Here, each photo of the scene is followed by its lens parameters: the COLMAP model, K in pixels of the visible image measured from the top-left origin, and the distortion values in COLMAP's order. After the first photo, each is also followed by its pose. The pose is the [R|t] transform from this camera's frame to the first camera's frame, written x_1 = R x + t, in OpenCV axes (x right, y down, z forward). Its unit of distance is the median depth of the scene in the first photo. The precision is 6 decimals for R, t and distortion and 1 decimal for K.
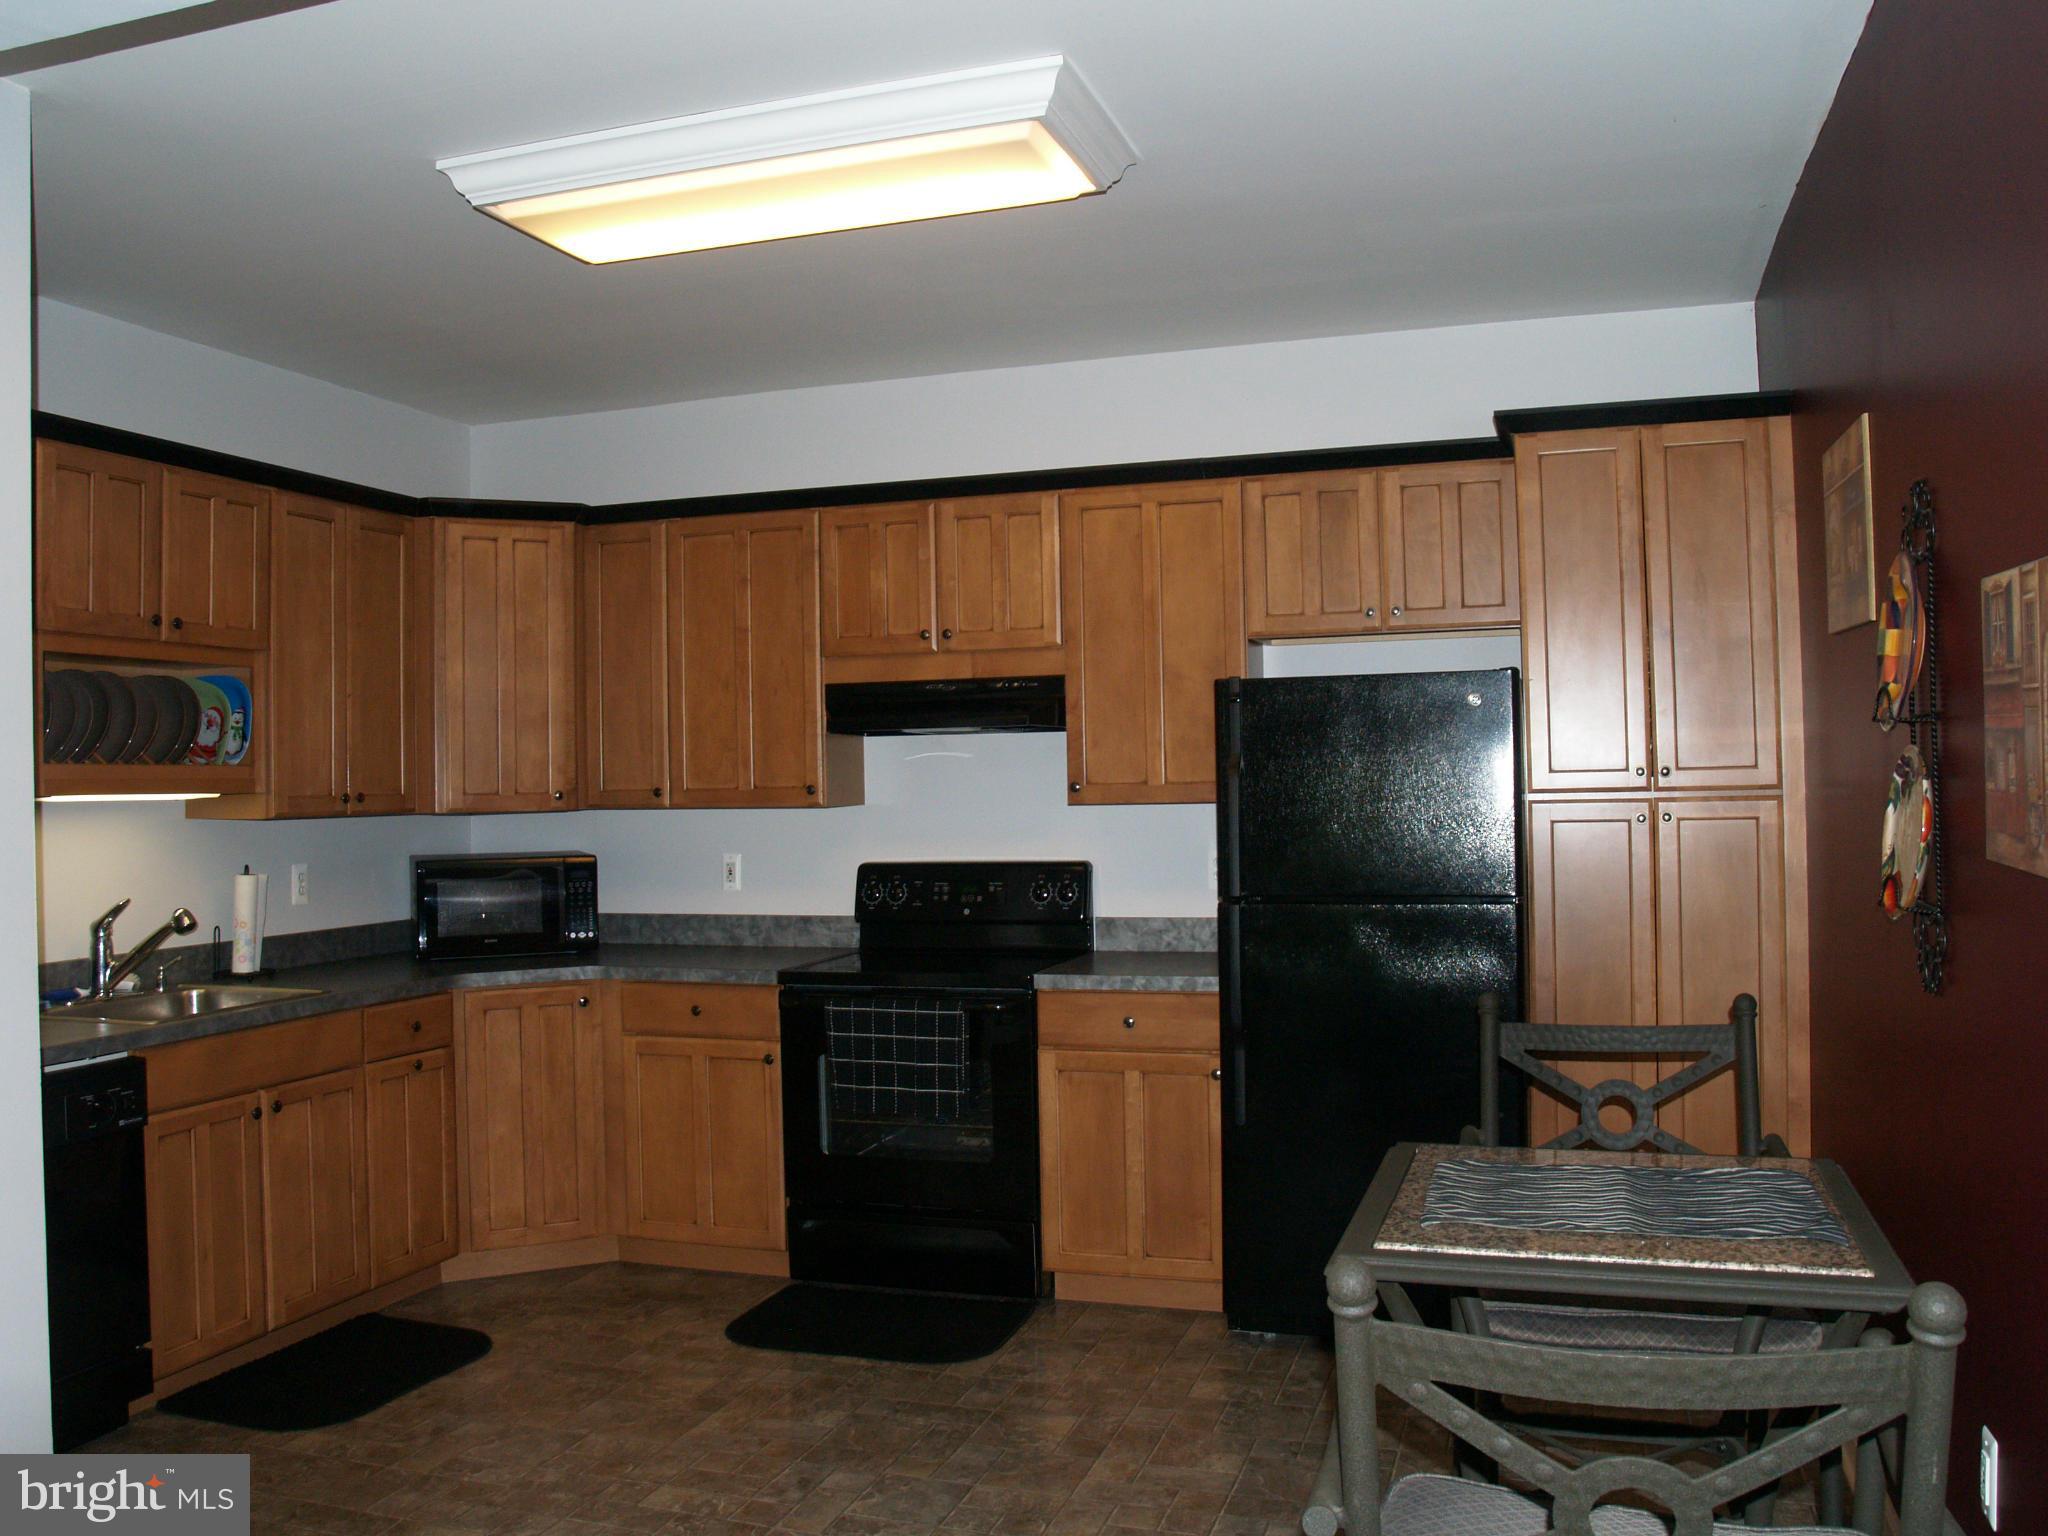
lens RADIAL K [[1675.8, 0, 1023.7], [0, 1675.8, 761.4], [0, 0, 1]] dist [-0.113956, 0.066689]
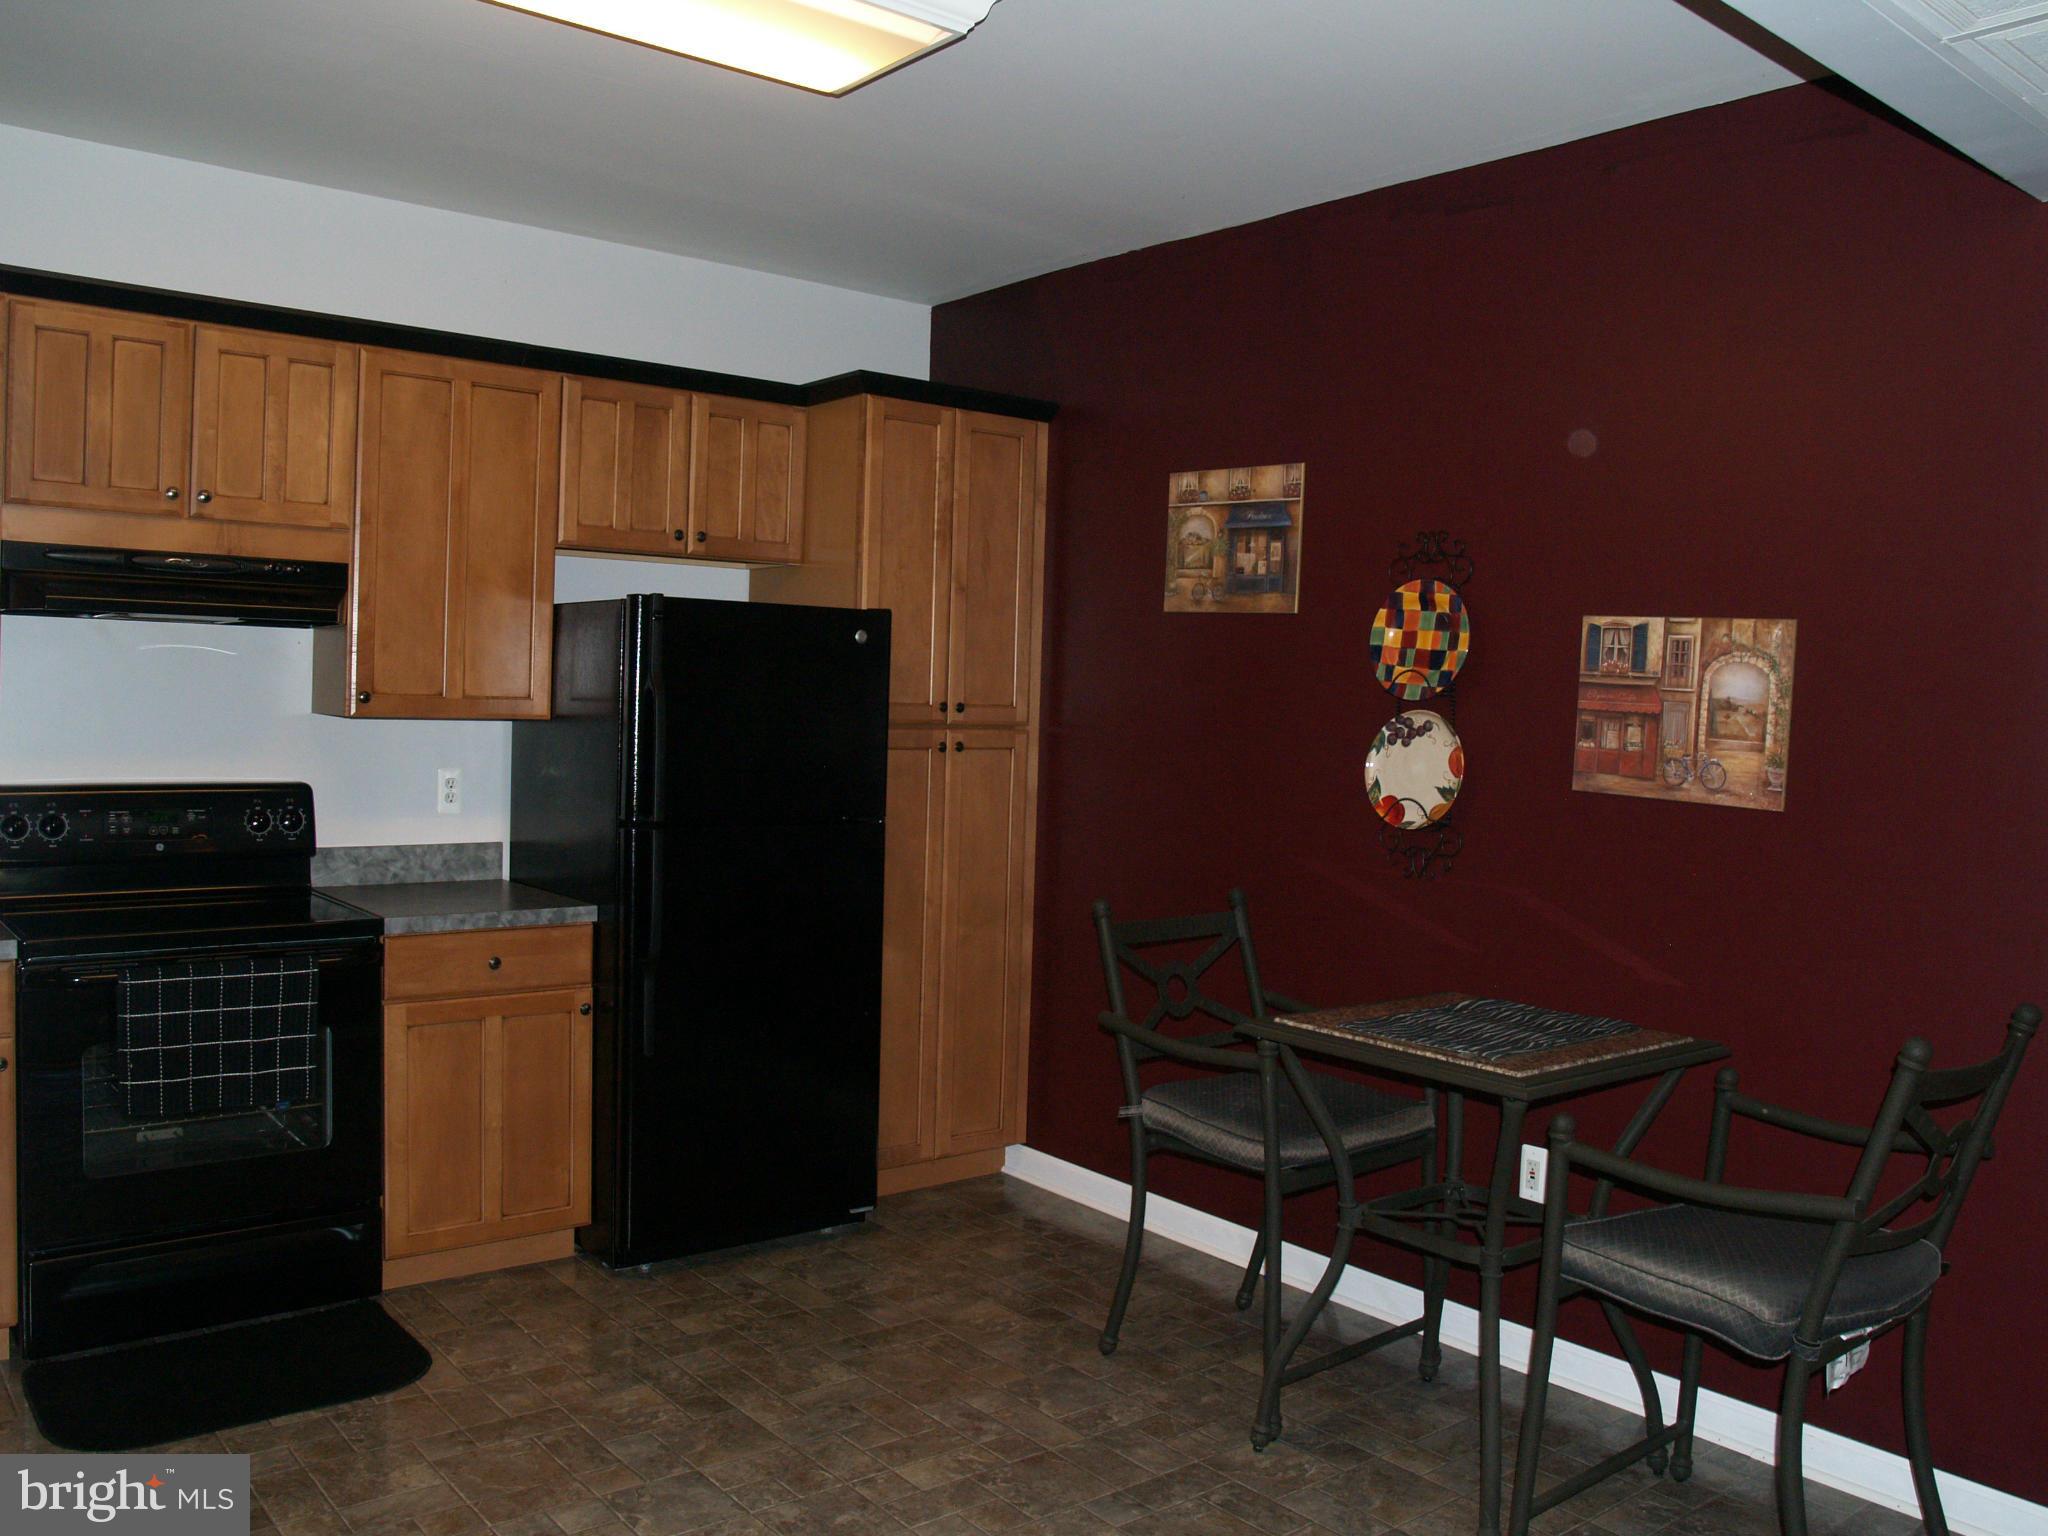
lens RADIAL K [[1675.8, 0, 1023.1], [0, 1675.8, 766.0], [0, 0, 1]] dist [-0.113956, 0.066689]
pose [[0.543229, 0.000475, 0.839584, -0.521041], [-0.052874, 0.998034, 0.033647, 0.004814], [-0.837918, -0.062670, 0.542186, 0.277500]]
